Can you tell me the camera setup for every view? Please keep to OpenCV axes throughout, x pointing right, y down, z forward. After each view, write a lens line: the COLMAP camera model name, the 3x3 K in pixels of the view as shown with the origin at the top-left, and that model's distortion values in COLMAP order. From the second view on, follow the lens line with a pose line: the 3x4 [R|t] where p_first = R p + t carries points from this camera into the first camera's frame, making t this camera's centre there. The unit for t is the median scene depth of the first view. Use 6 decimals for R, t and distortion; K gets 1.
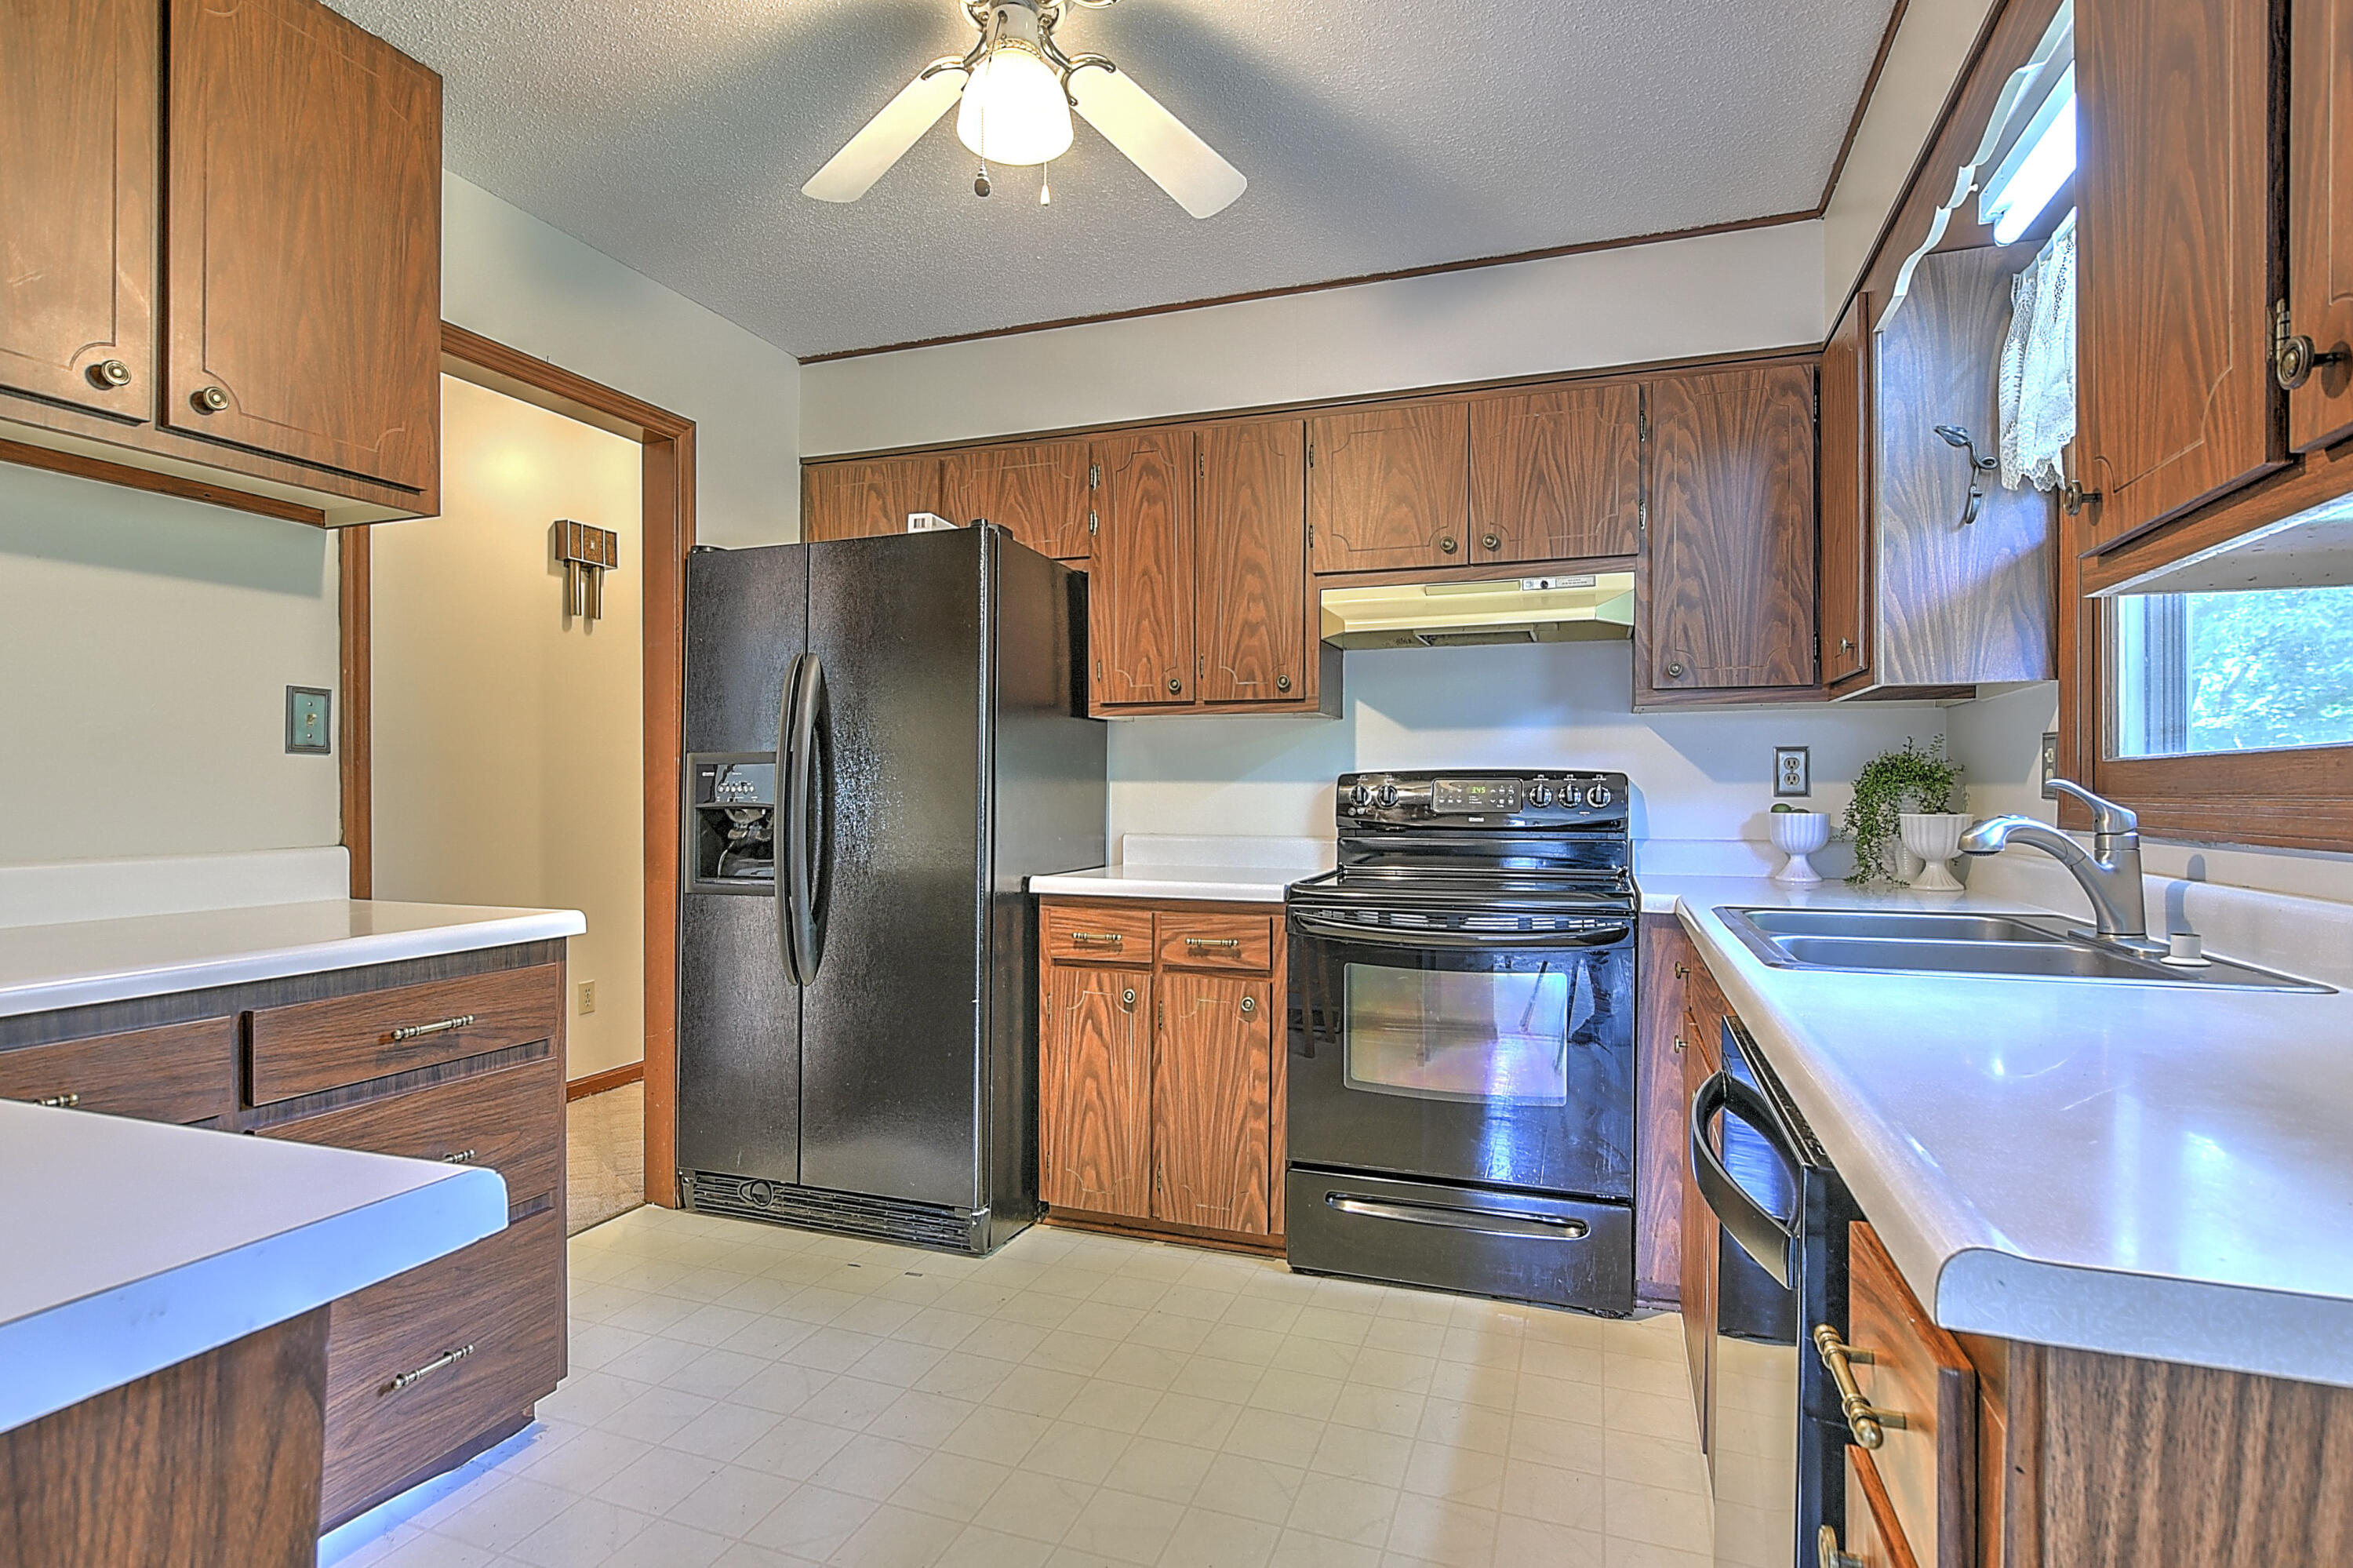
lens RADIAL K [[1170.3, 0, 1174.1], [0, 1170.3, 789.9], [0, 0, 1]] dist [-0.008403, 0.001173]
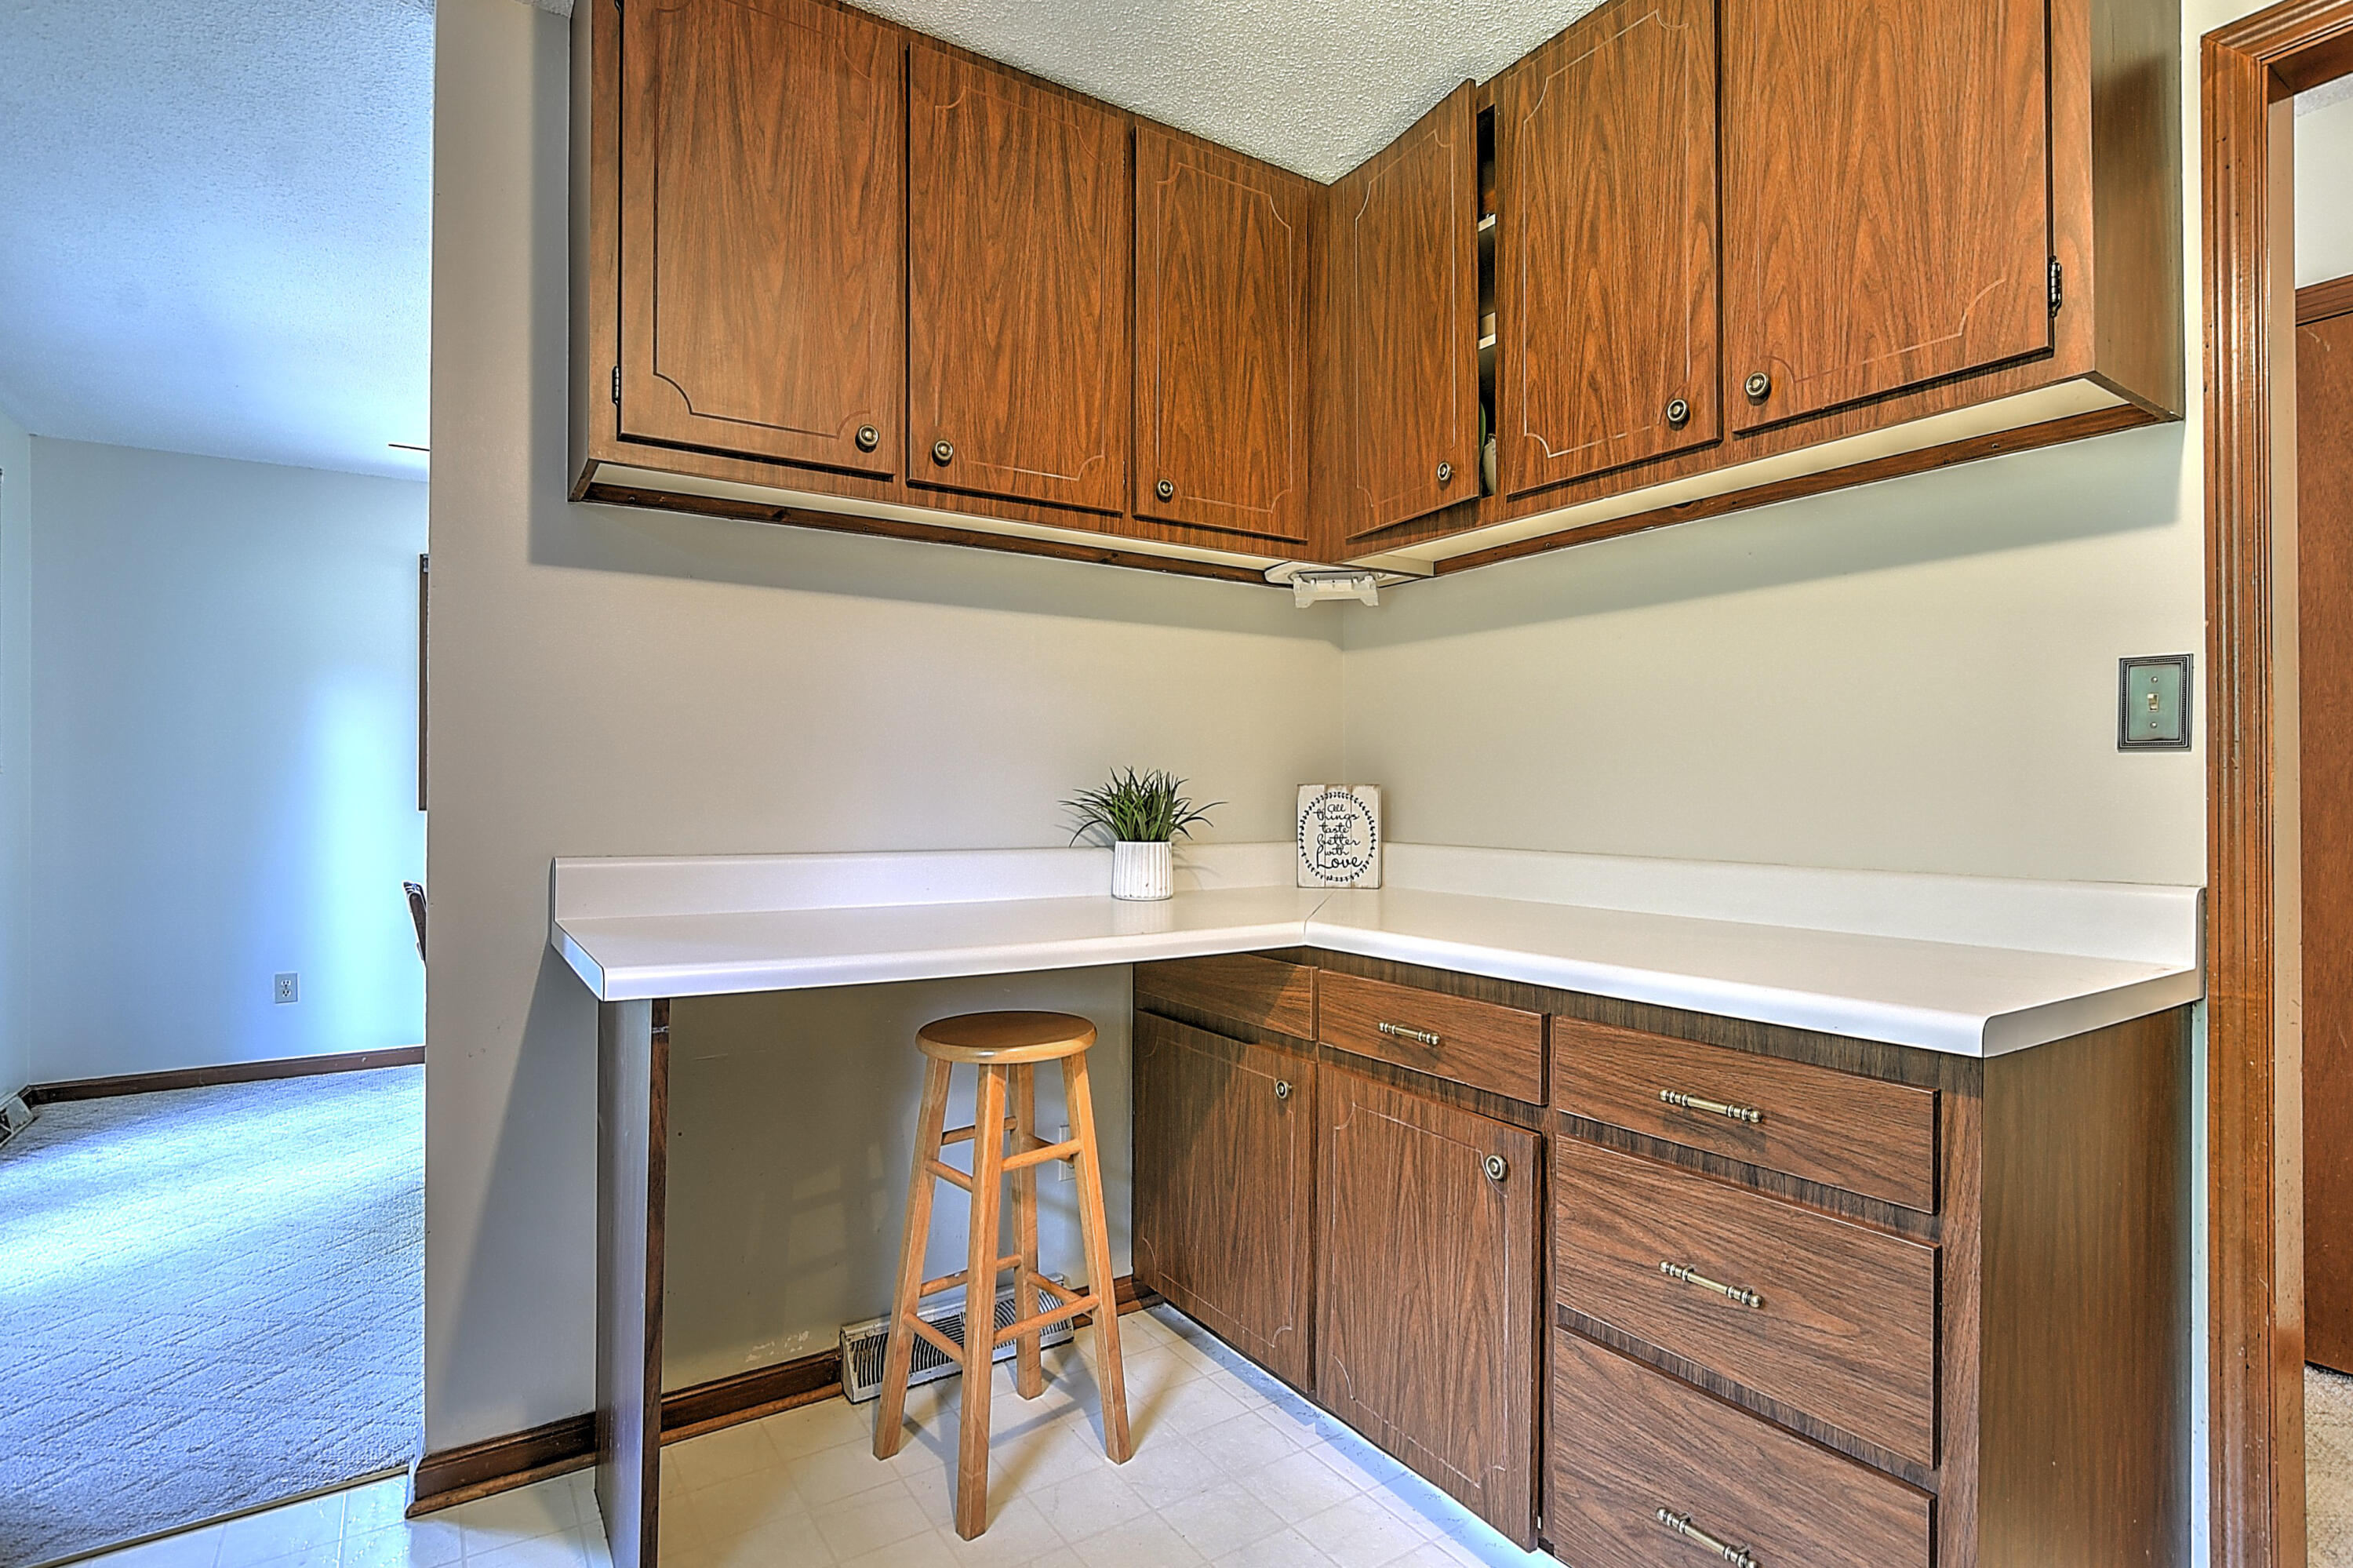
lens RADIAL K [[1170.3, 0, 1181.3], [0, 1170.3, 783.1], [0, 0, 1]] dist [-0.008403, 0.001173]
pose [[-0.602364, -0.007811, -0.798183, 0.167508], [0.000146, 0.999951, -0.009896, -0.004856], [0.798221, -0.006077, -0.602334, 0.969757]]
